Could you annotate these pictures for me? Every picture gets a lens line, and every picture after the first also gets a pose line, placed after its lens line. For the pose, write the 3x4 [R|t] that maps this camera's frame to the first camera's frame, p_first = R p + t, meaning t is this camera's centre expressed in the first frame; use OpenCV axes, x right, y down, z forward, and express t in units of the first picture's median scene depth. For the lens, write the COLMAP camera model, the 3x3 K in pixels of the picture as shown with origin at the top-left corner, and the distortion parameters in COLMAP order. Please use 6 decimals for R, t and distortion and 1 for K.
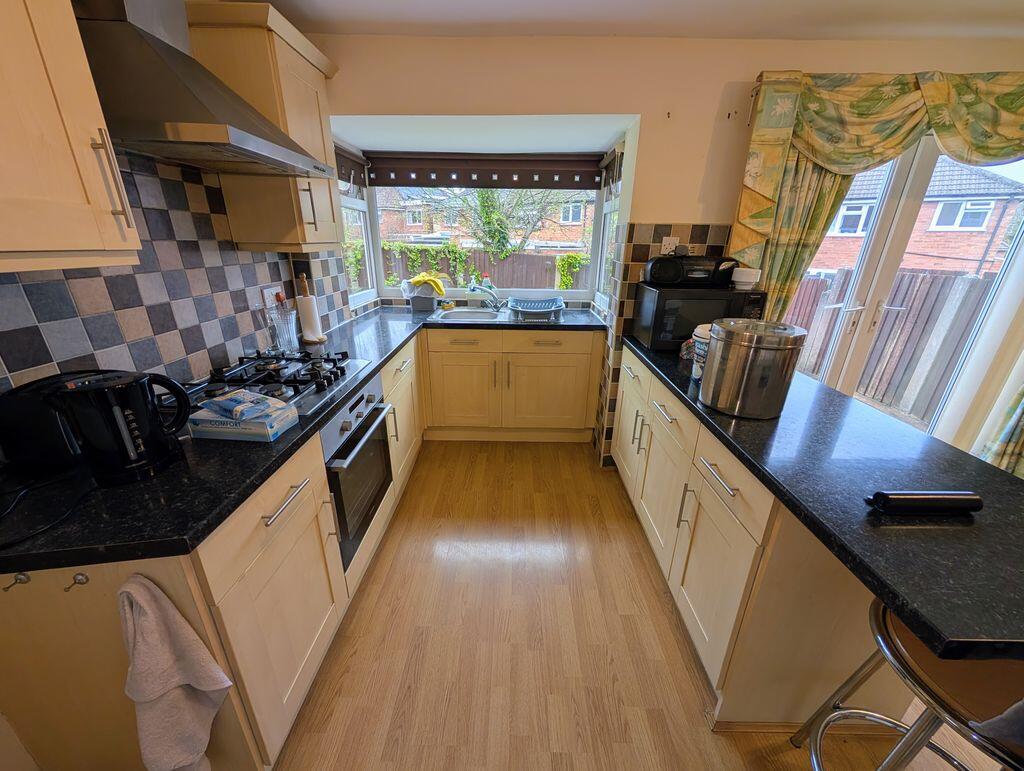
lens RADIAL K [[388.2, 0, 506.9], [0, 388.2, 387.8], [0, 0, 1]] dist [-0.002288, 0.000262]
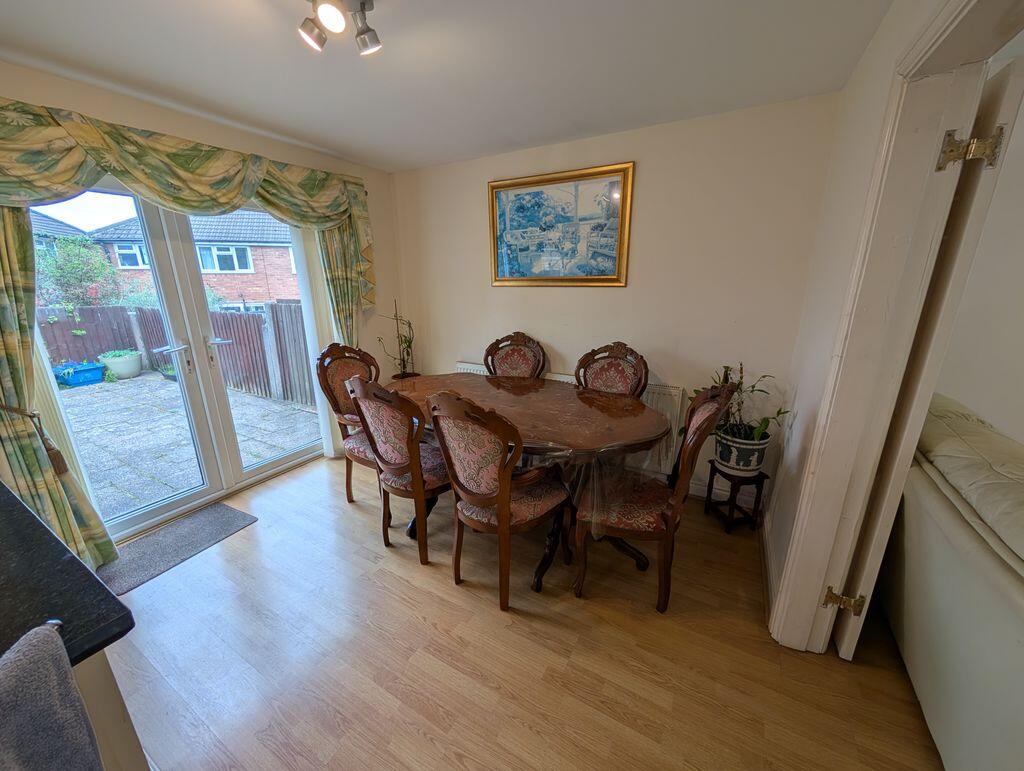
lens RADIAL K [[388.2, 0, 511.5], [0, 388.2, 386.3], [0, 0, 1]] dist [-0.002288, 0.000262]
pose [[0.479168, -0.250469, 0.841227, 0.538608], [0.324392, 0.941097, 0.095429, 0.073636], [-0.815578, 0.227161, 0.532193, -0.207686]]
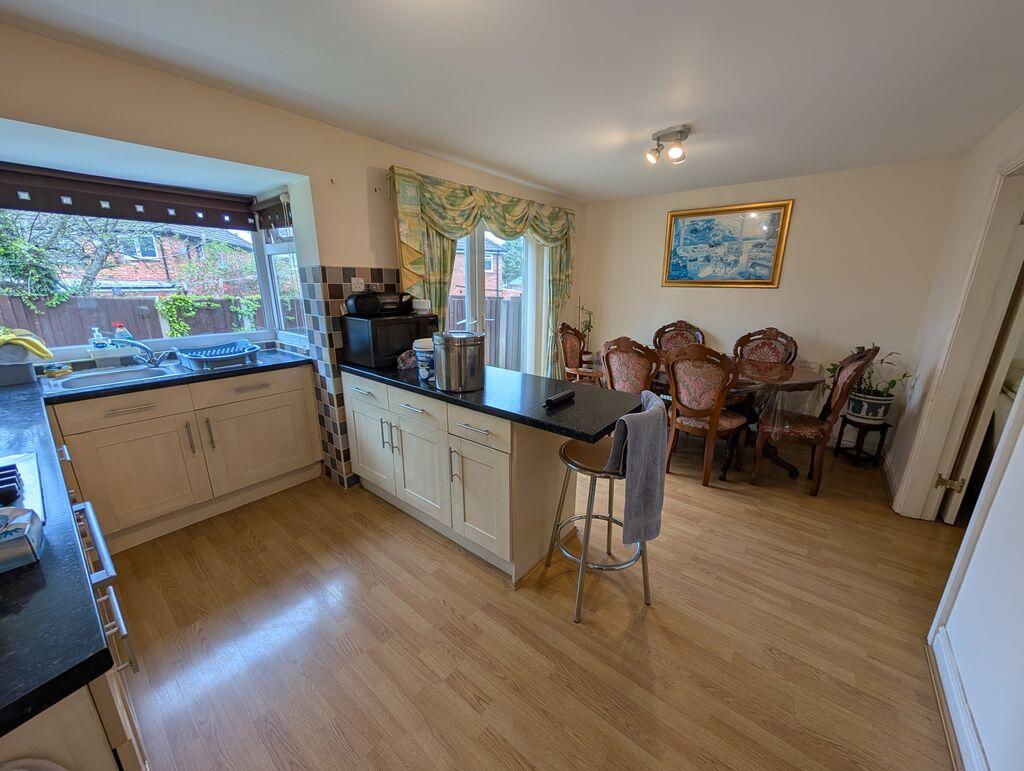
lens RADIAL K [[388.2, 0, 511.0], [0, 388.2, 386.5], [0, 0, 1]] dist [-0.002288, 0.000262]
pose [[0.616244, -0.213165, 0.758159, -0.276599], [0.282269, 0.958498, 0.040059, 0.025765], [-0.735233, 0.189319, 0.650838, -0.082358]]
